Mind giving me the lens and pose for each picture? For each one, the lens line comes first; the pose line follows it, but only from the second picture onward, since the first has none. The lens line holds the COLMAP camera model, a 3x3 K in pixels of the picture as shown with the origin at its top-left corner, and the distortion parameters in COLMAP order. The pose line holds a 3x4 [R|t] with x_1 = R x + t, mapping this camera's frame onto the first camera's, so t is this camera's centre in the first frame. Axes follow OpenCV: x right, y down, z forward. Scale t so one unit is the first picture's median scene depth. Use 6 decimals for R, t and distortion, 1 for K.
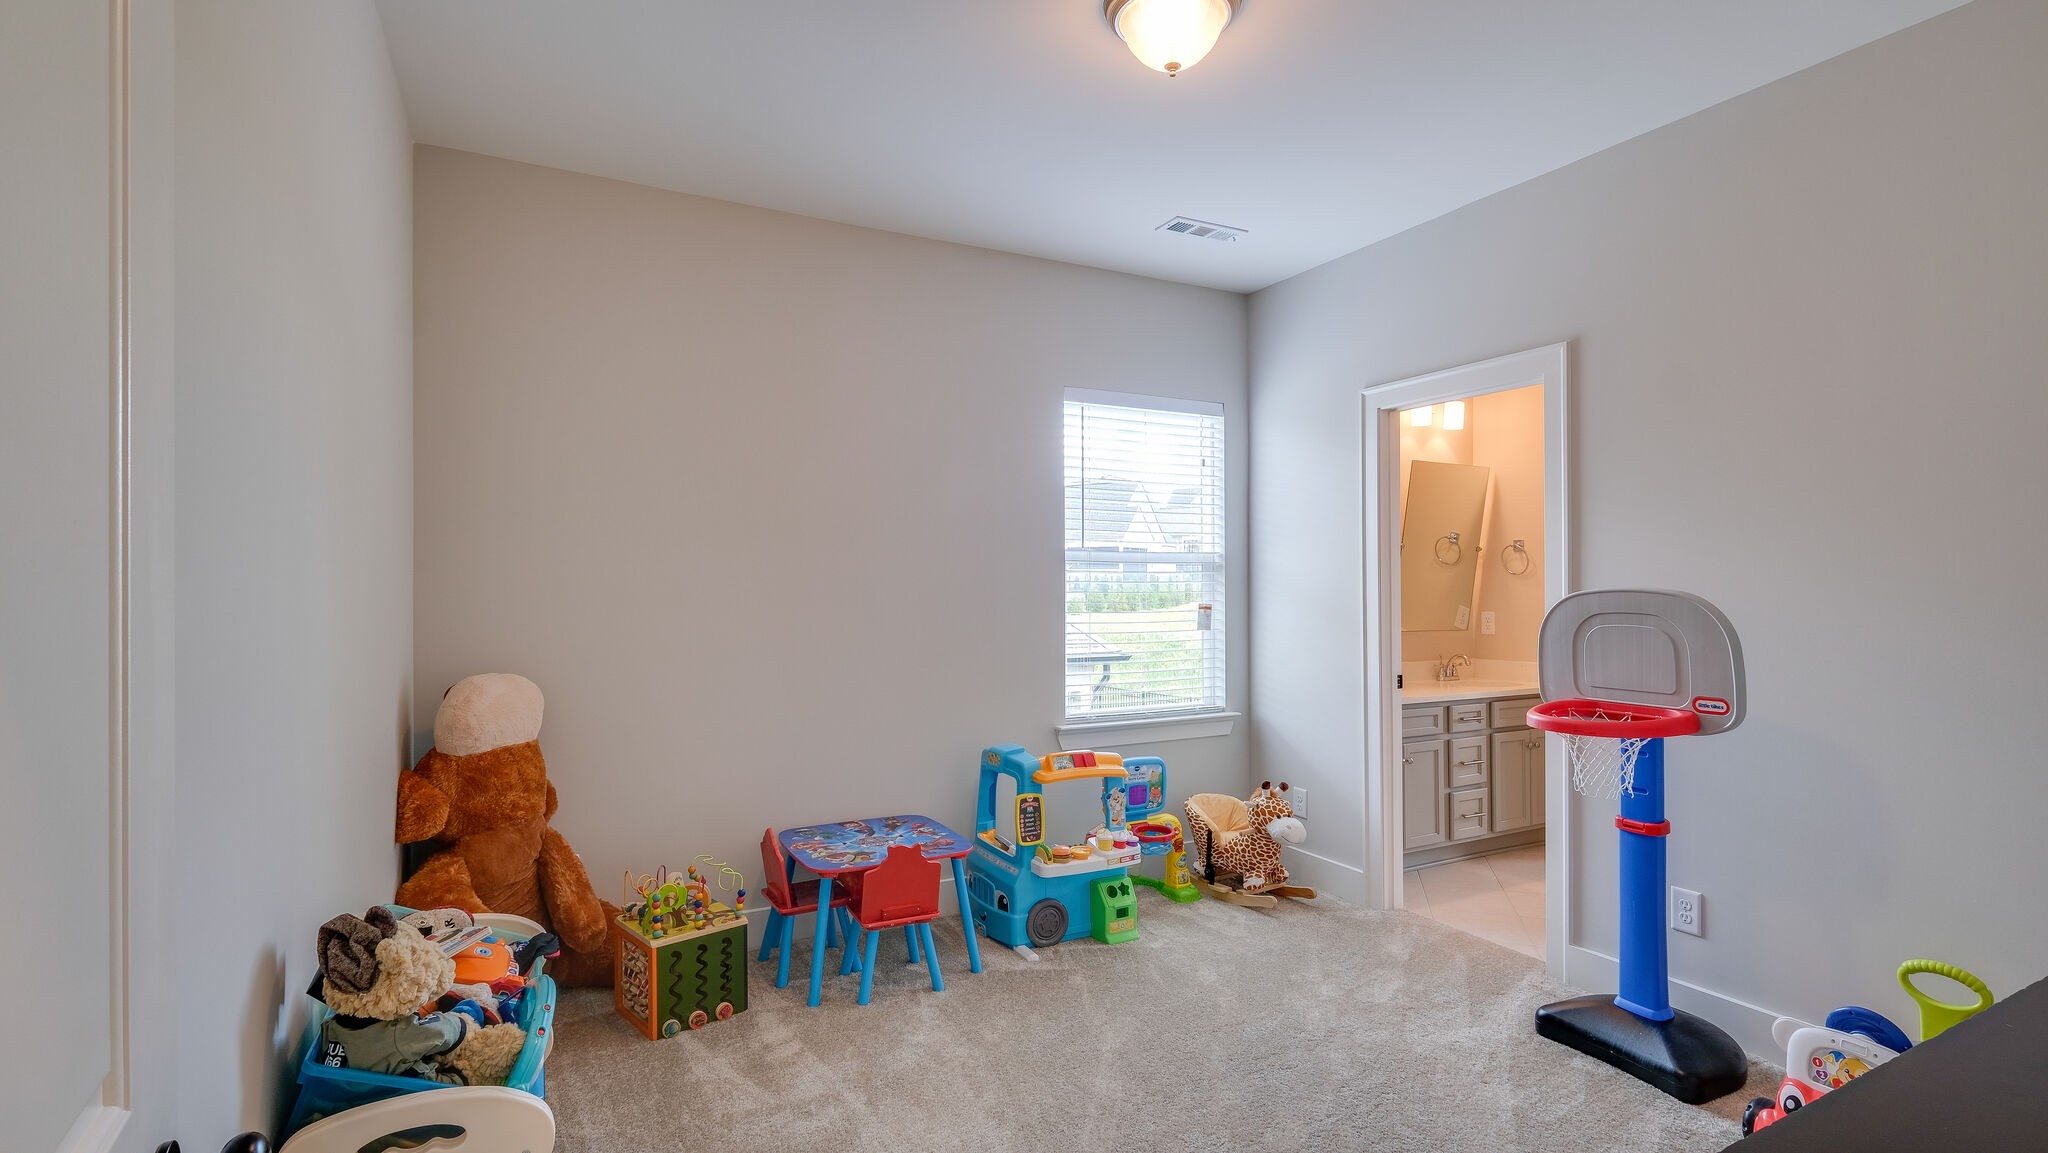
lens RADIAL K [[948.0, 0, 1022.0], [0, 948.0, 572.1], [0, 0, 1]] dist [-0.001514, -0.000333]
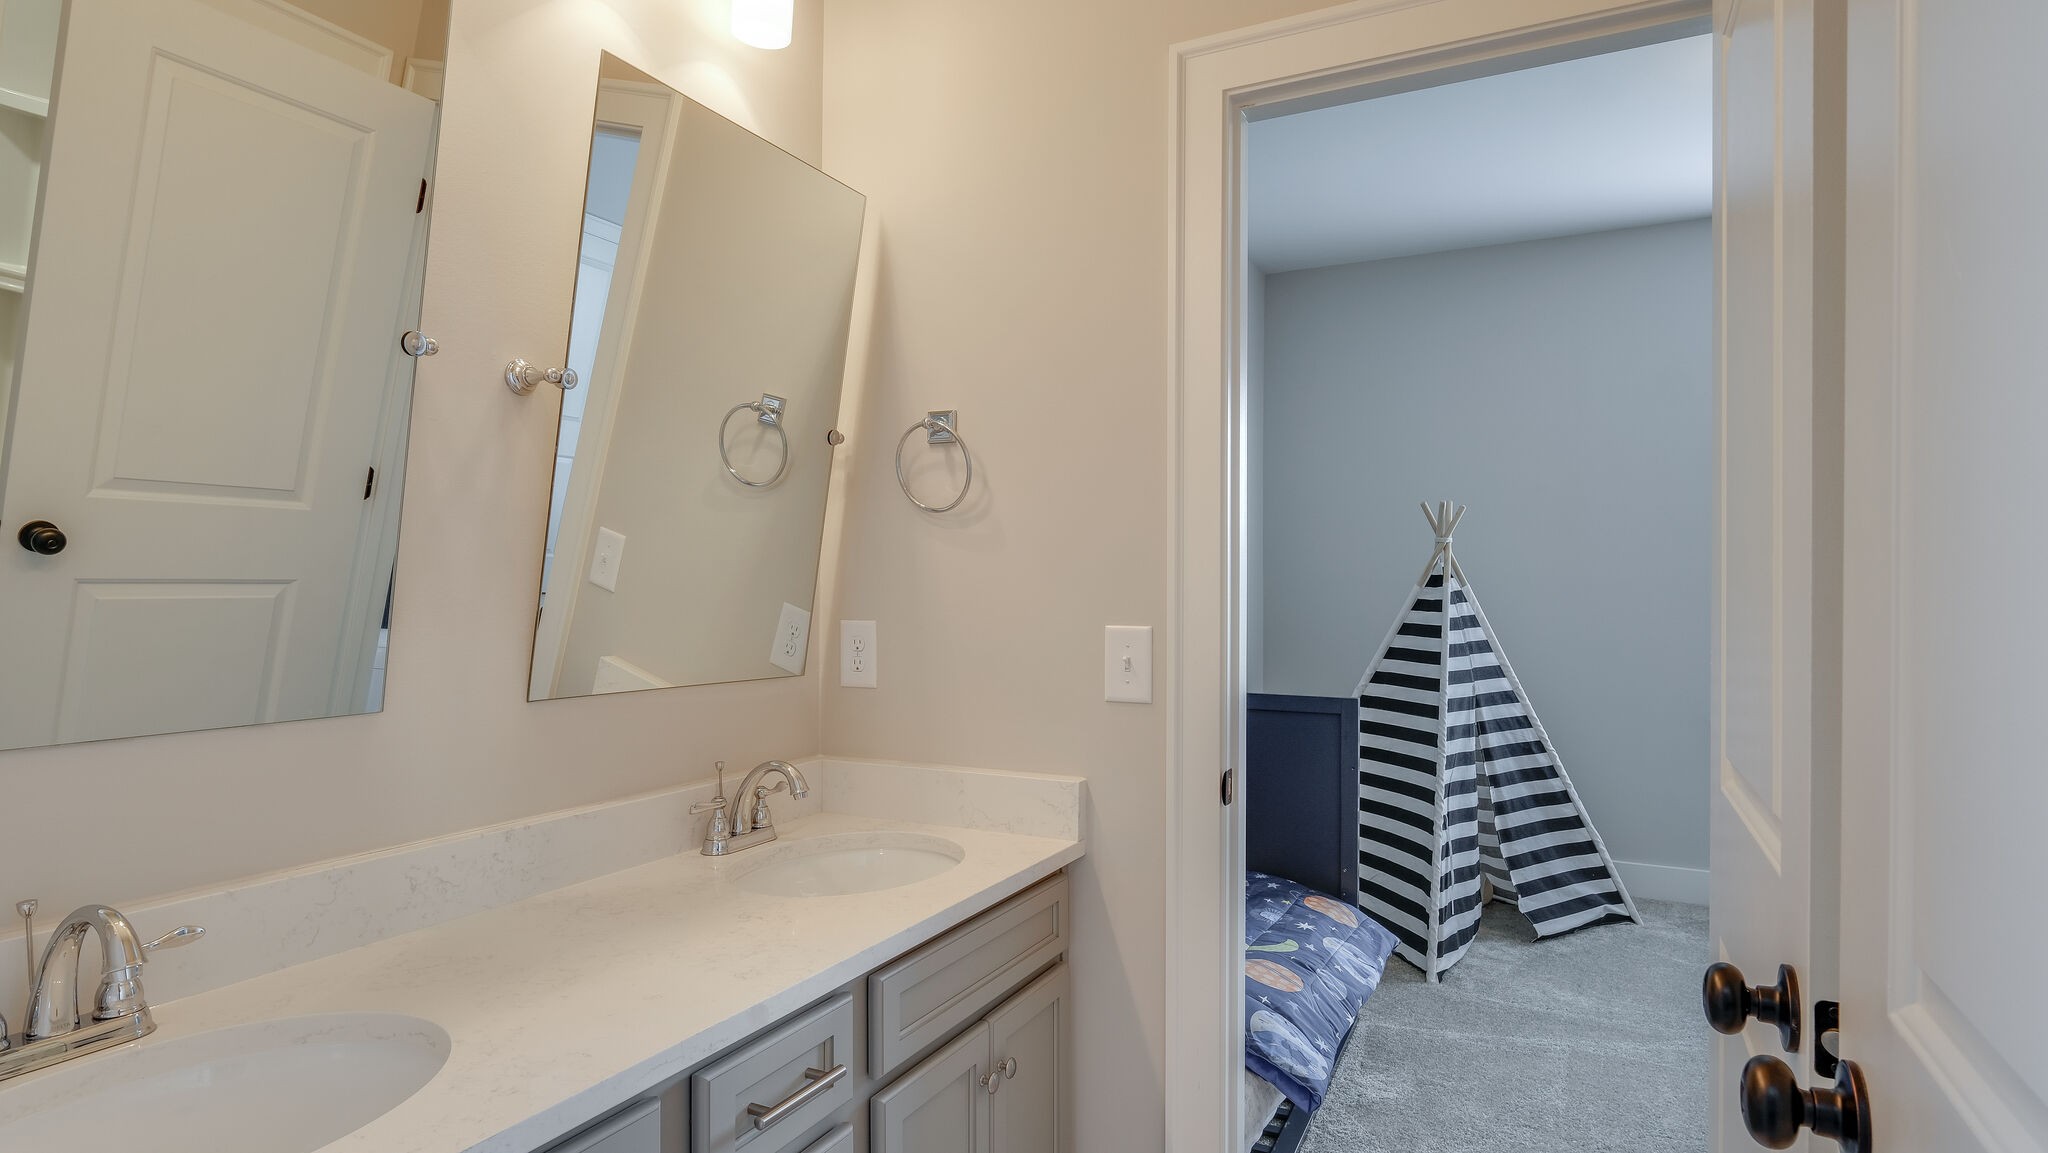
lens RADIAL K [[948.0, 0, 1022.0], [0, 948.0, 572.1], [0, 0, 1]] dist [-0.001514, -0.000333]
pose [[0.802996, 0.011570, 0.595873, 0.335312], [-0.006914, 0.999925, -0.010098, 0.027053], [-0.595945, 0.003988, 0.803015, 0.690554]]
